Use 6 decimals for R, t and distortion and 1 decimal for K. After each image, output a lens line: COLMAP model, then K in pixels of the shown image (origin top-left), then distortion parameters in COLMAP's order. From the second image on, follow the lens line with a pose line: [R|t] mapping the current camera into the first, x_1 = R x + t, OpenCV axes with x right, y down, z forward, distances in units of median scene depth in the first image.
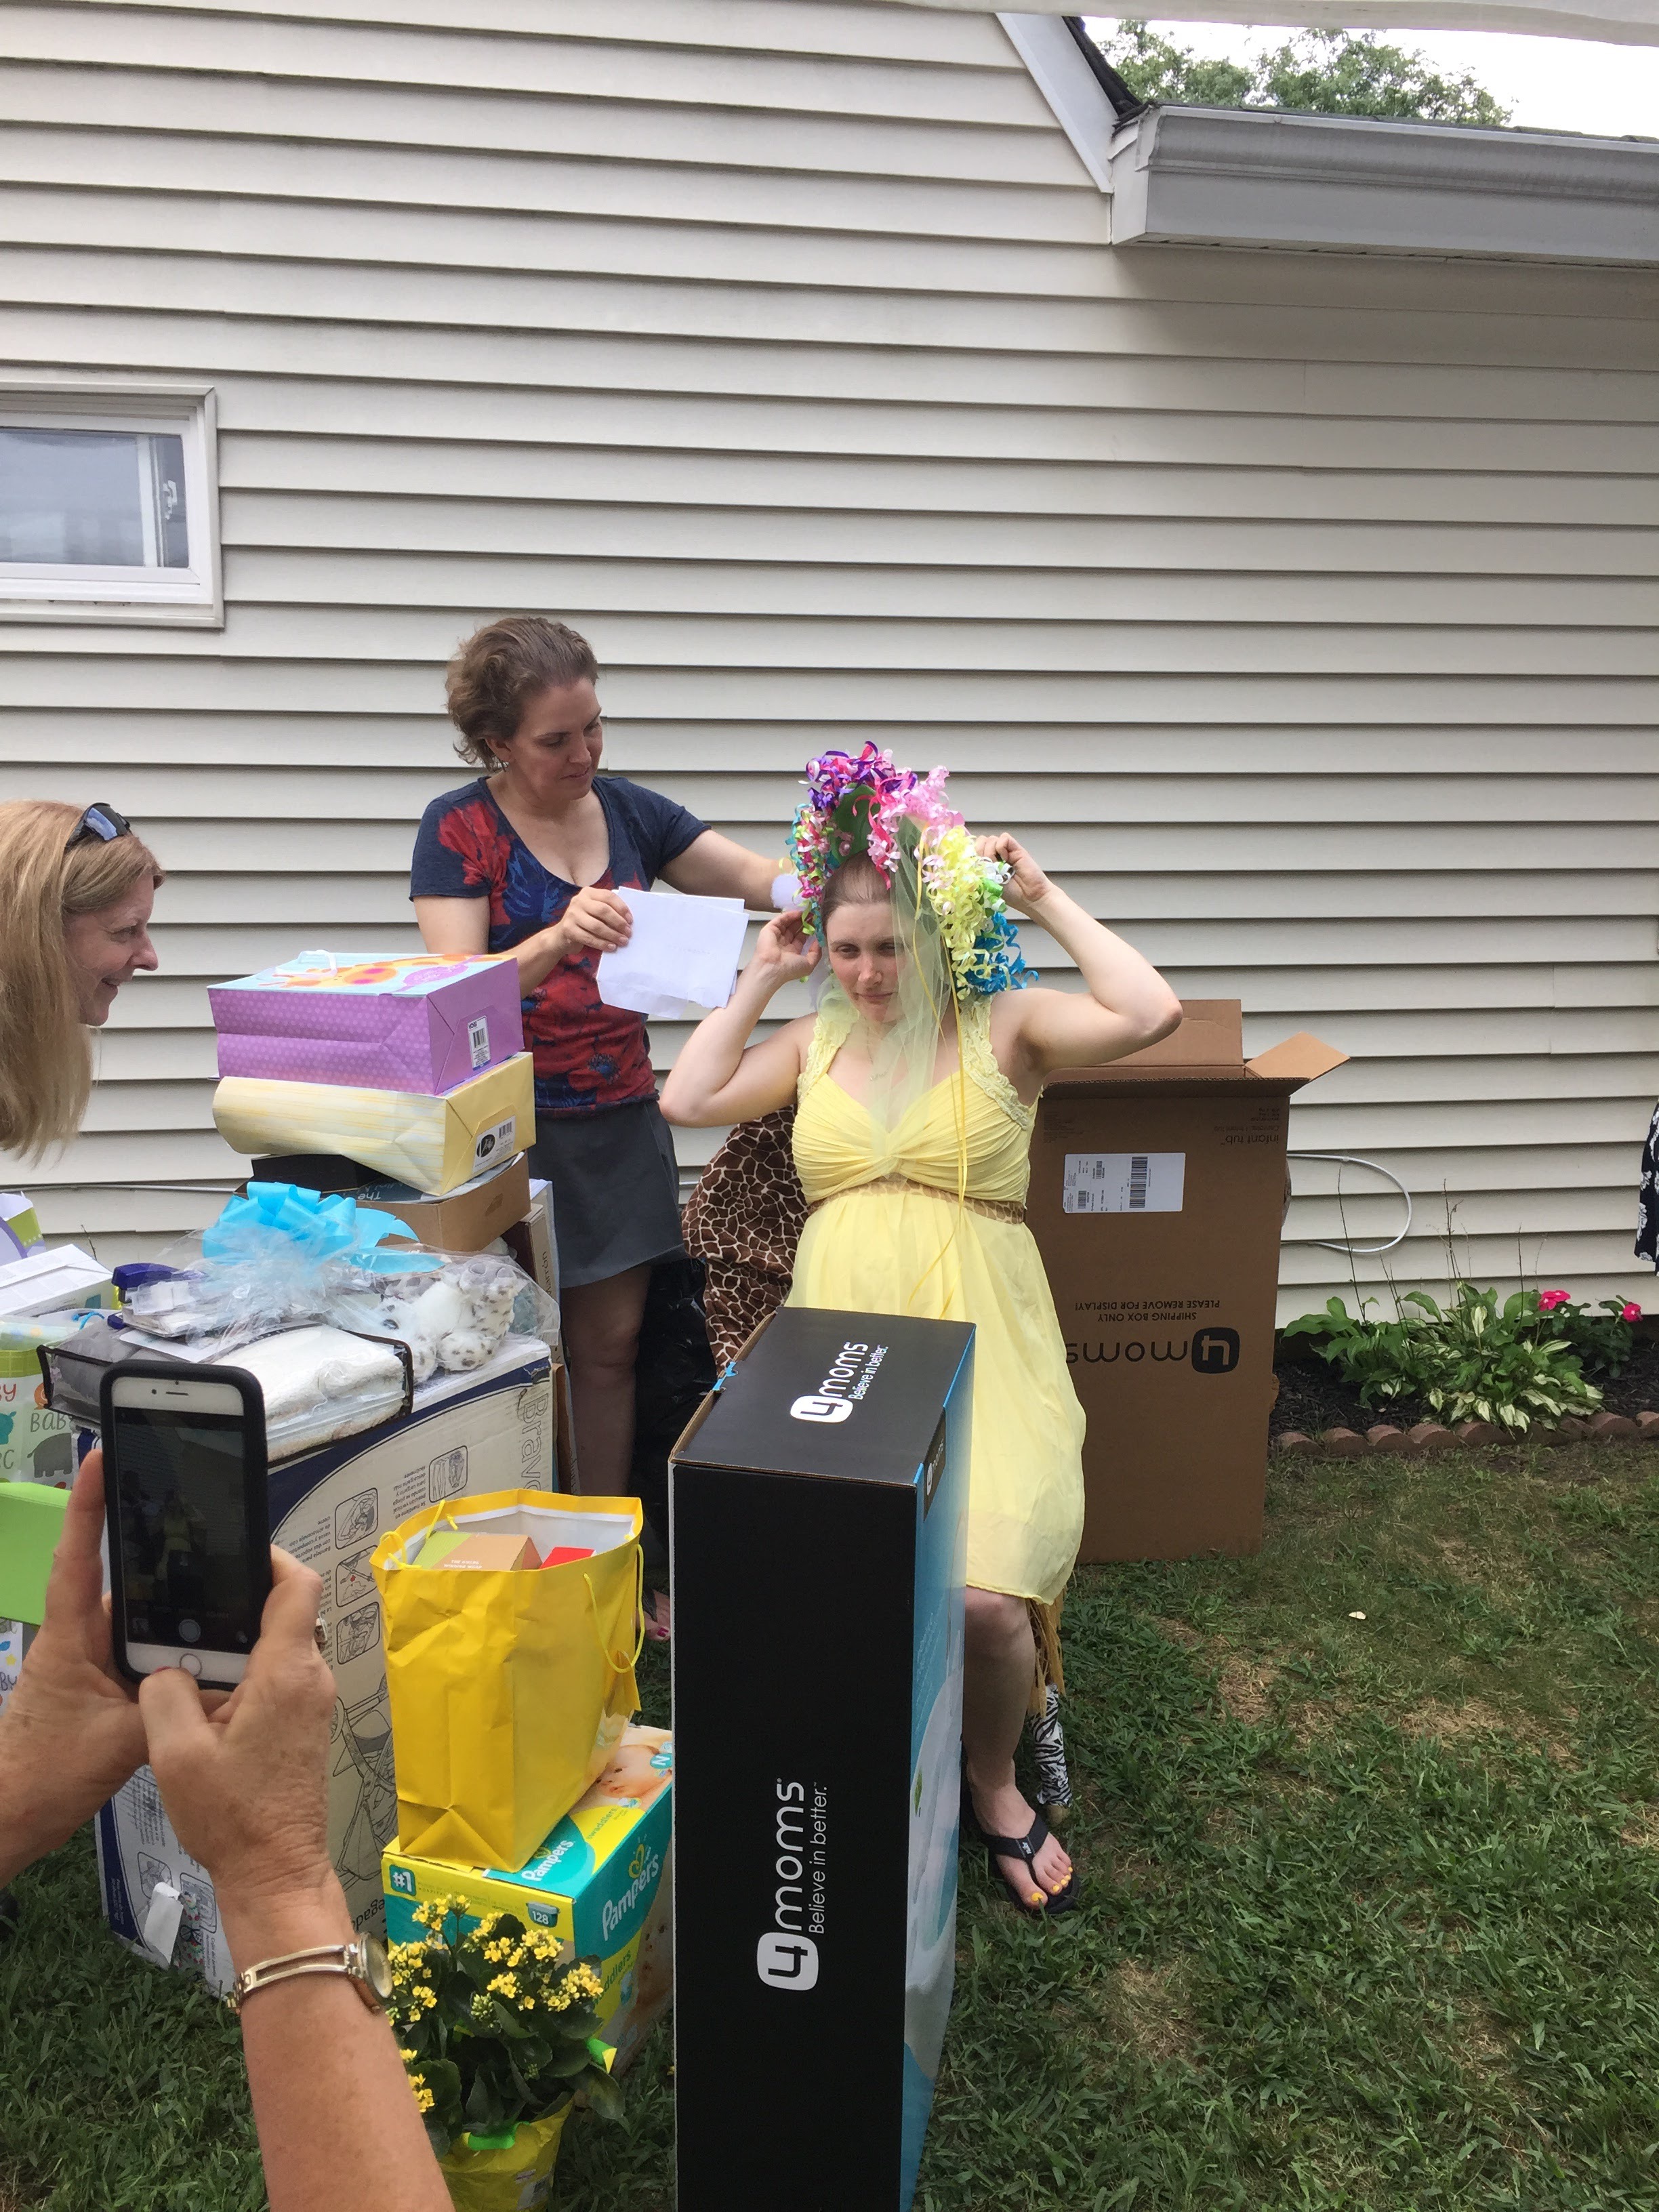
lens RADIAL K [[1901.4, 0, 843.6], [0, 1901.4, 1110.5], [0, 0, 1]] dist [0.089371, -0.135630]
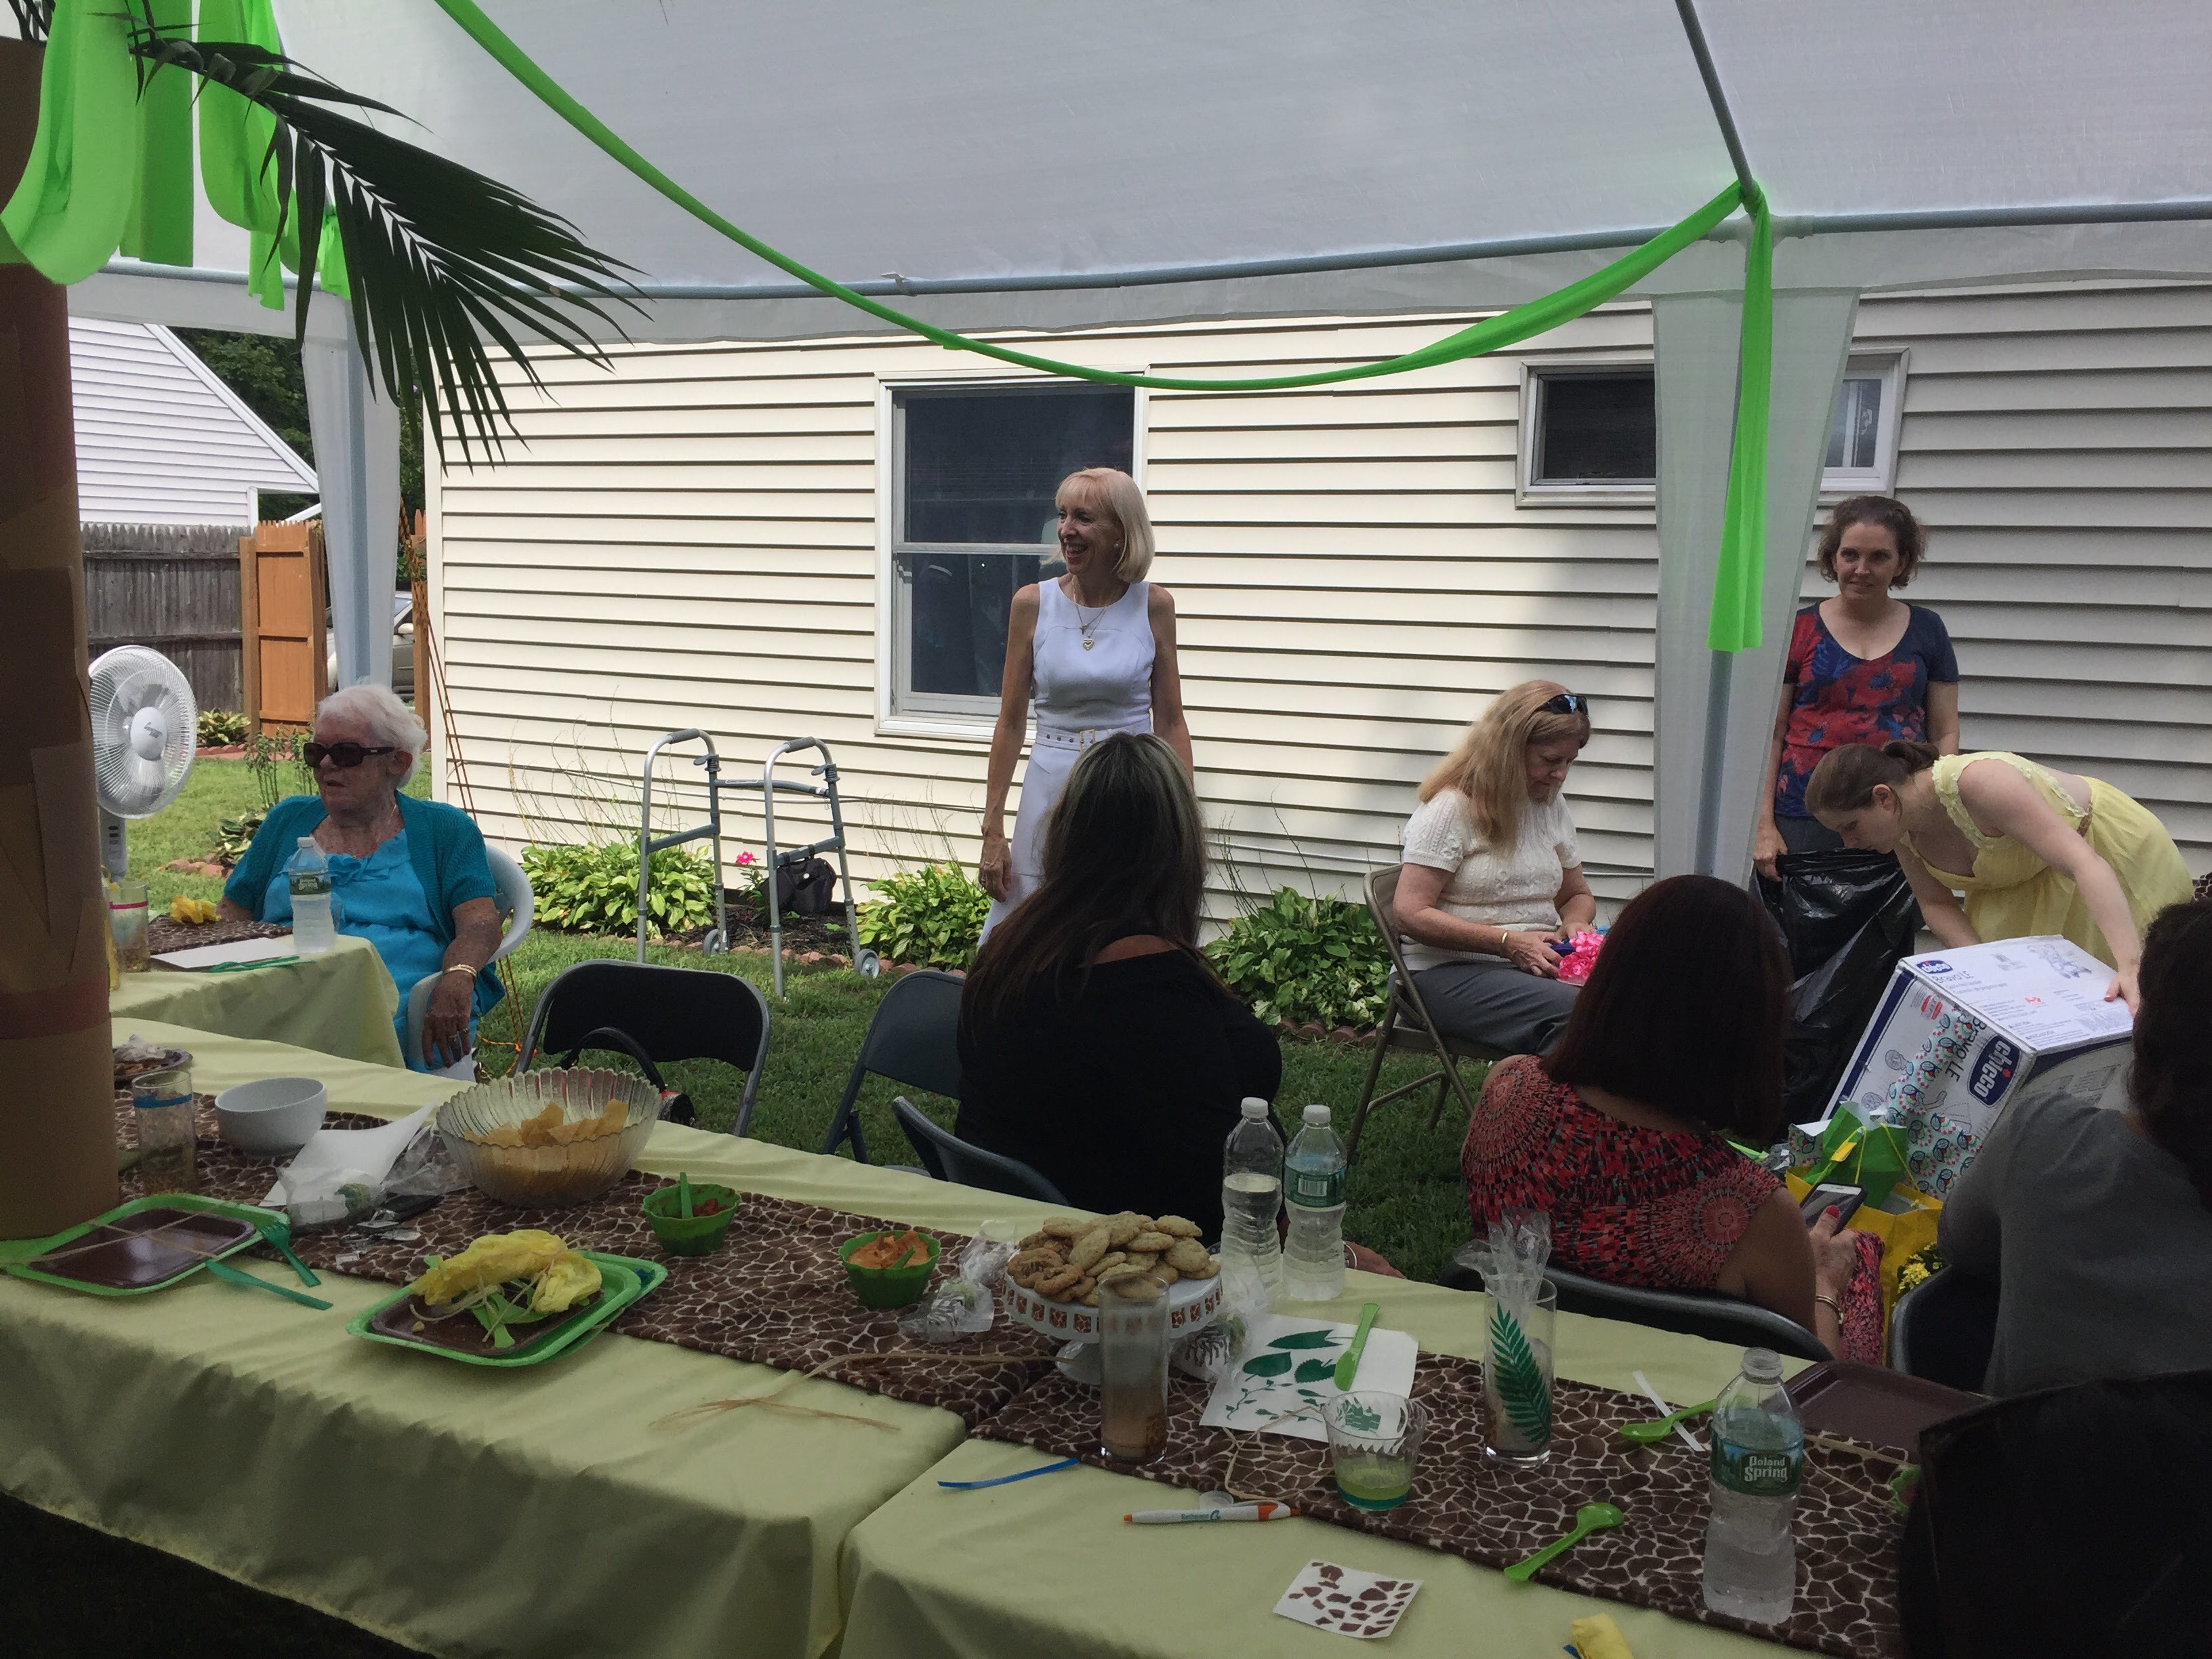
lens RADIAL K [[1892.9, 0, 1106.0], [0, 1892.9, 829.5], [0, 0, 1]] dist [0.101726, -0.166432]
pose [[0.791459, 0.093782, -0.603985, 0.150400], [-0.140038, 0.989697, -0.029834, 0.165222], [0.594964, 0.108193, 0.796437, -0.684277]]
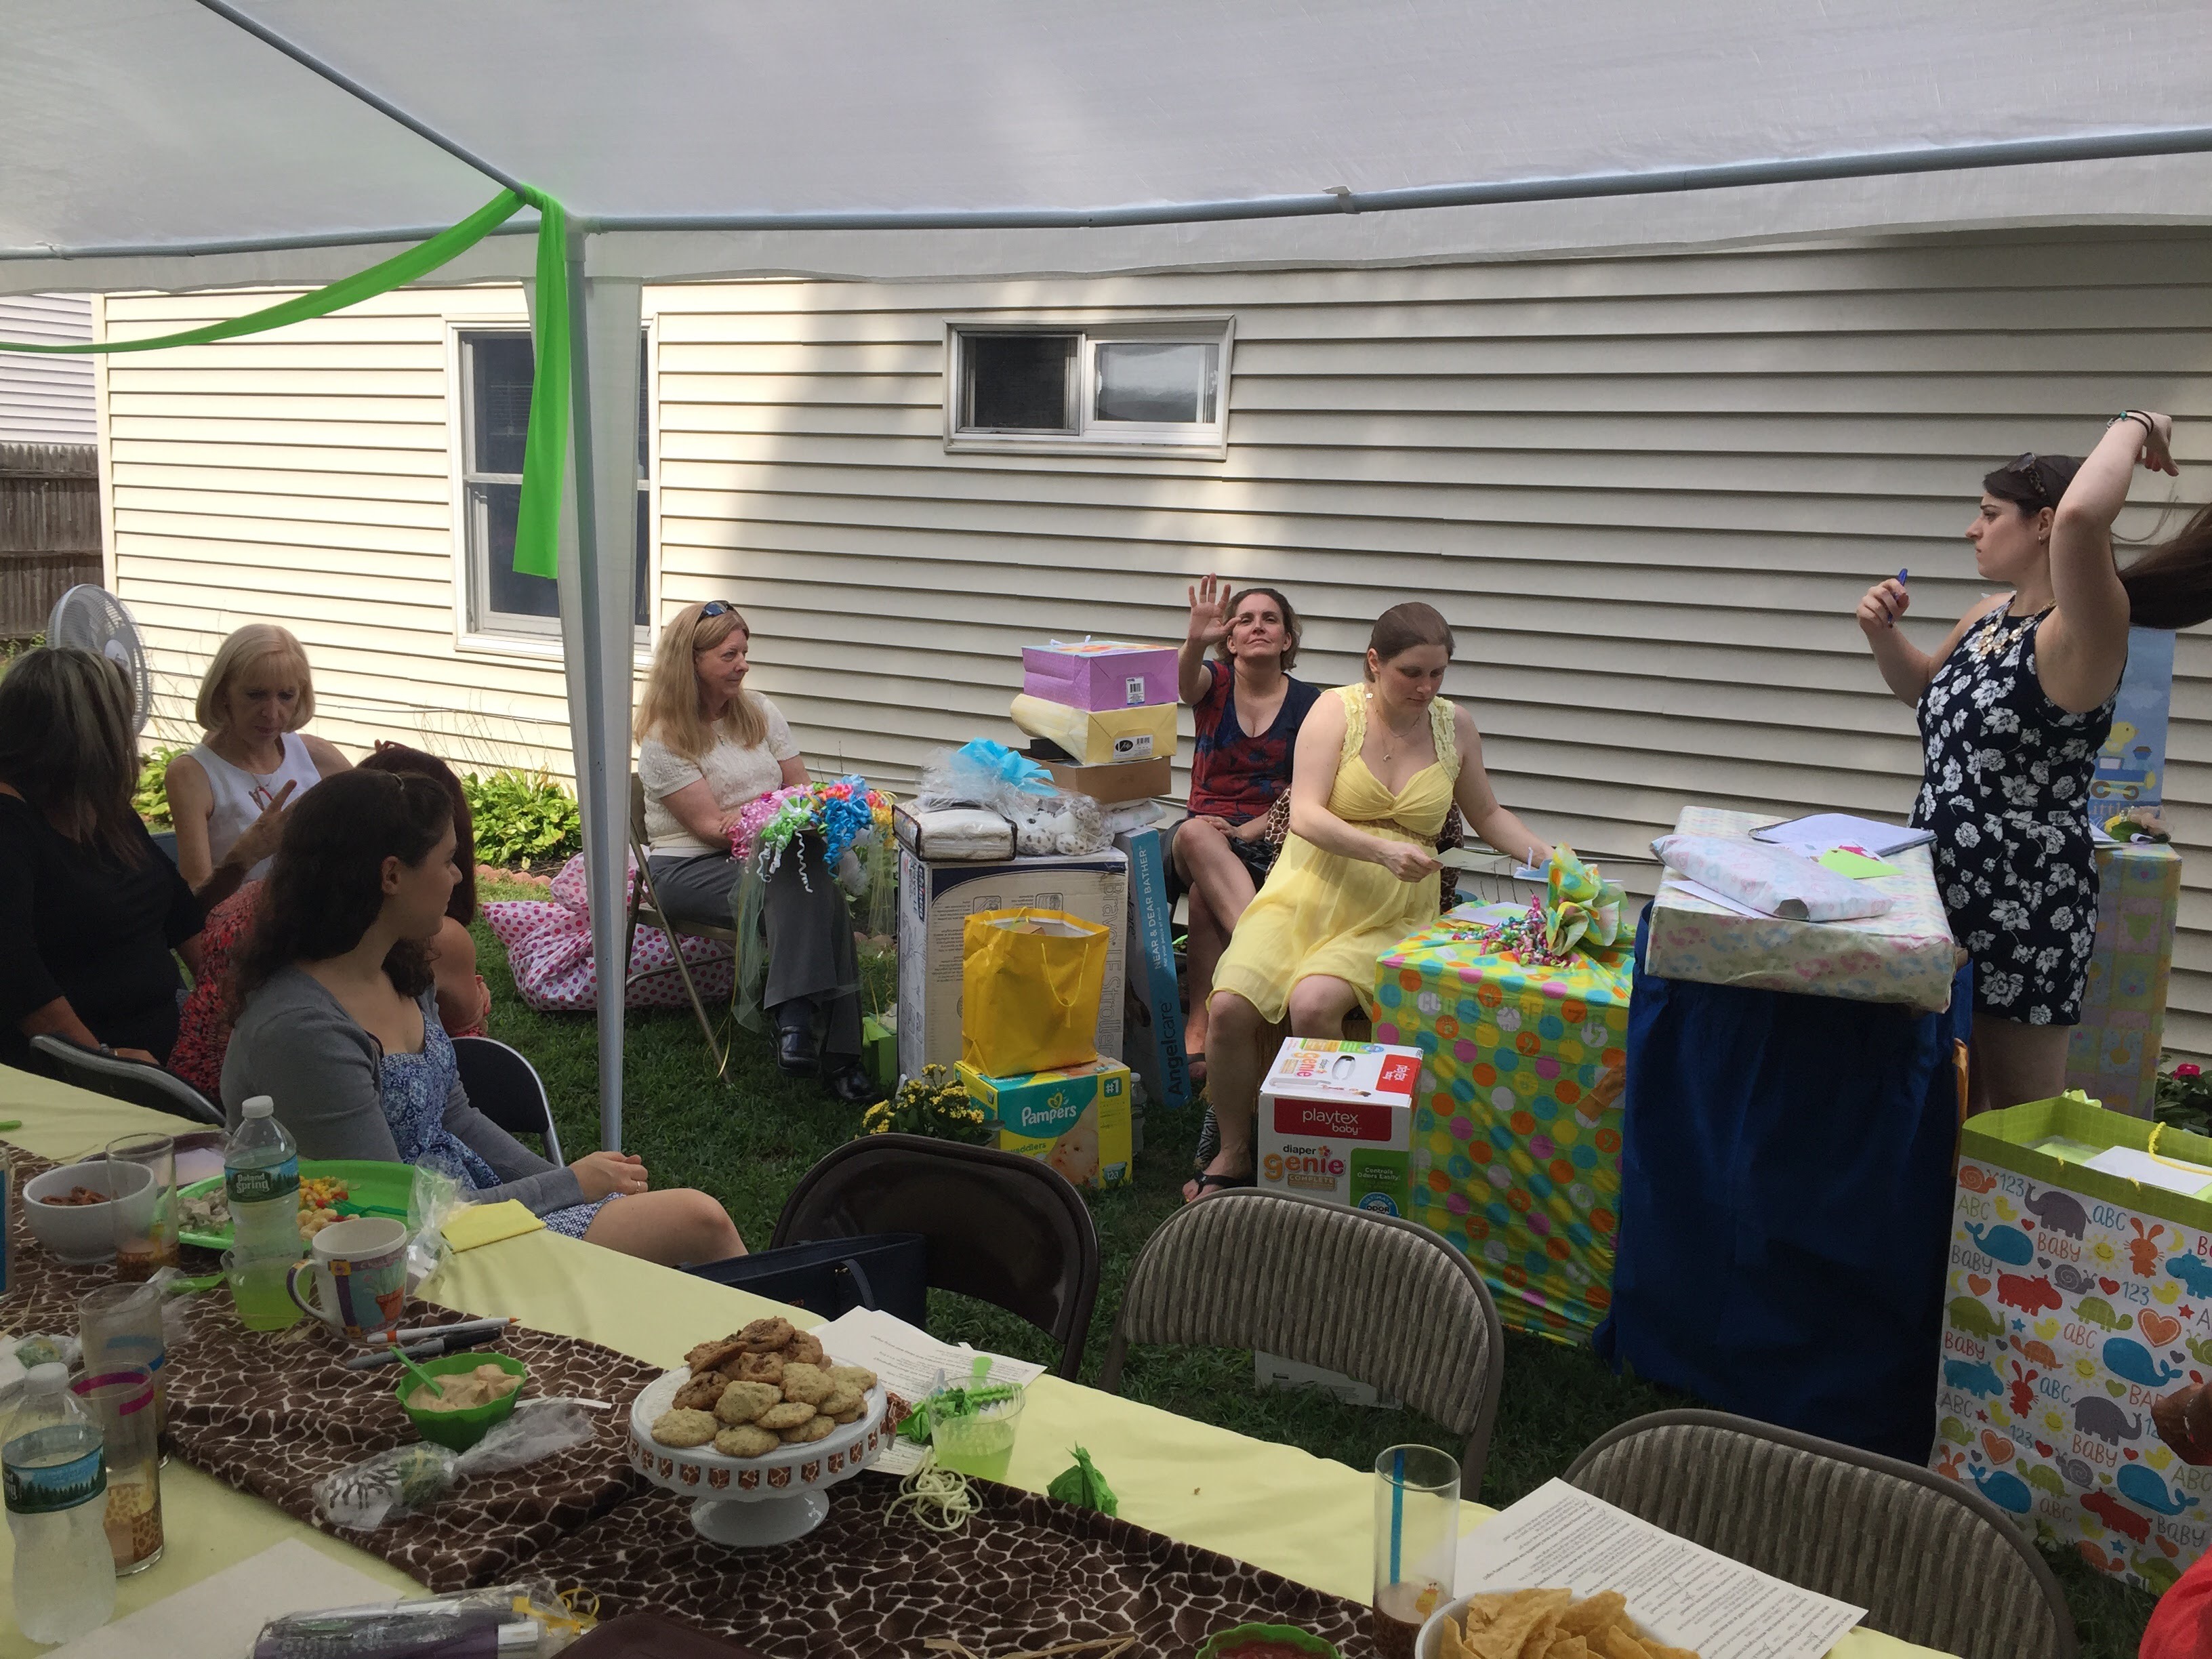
lens RADIAL K [[1876.1, 0, 1106.0], [0, 1876.1, 829.5], [0, 0, 1]] dist [0.087217, -0.135922]
pose [[0.770735, 0.131889, -0.623356, 0.893868], [-0.161435, 0.986841, 0.009193, 0.081491], [0.616366, 0.093546, 0.781884, -0.387381]]
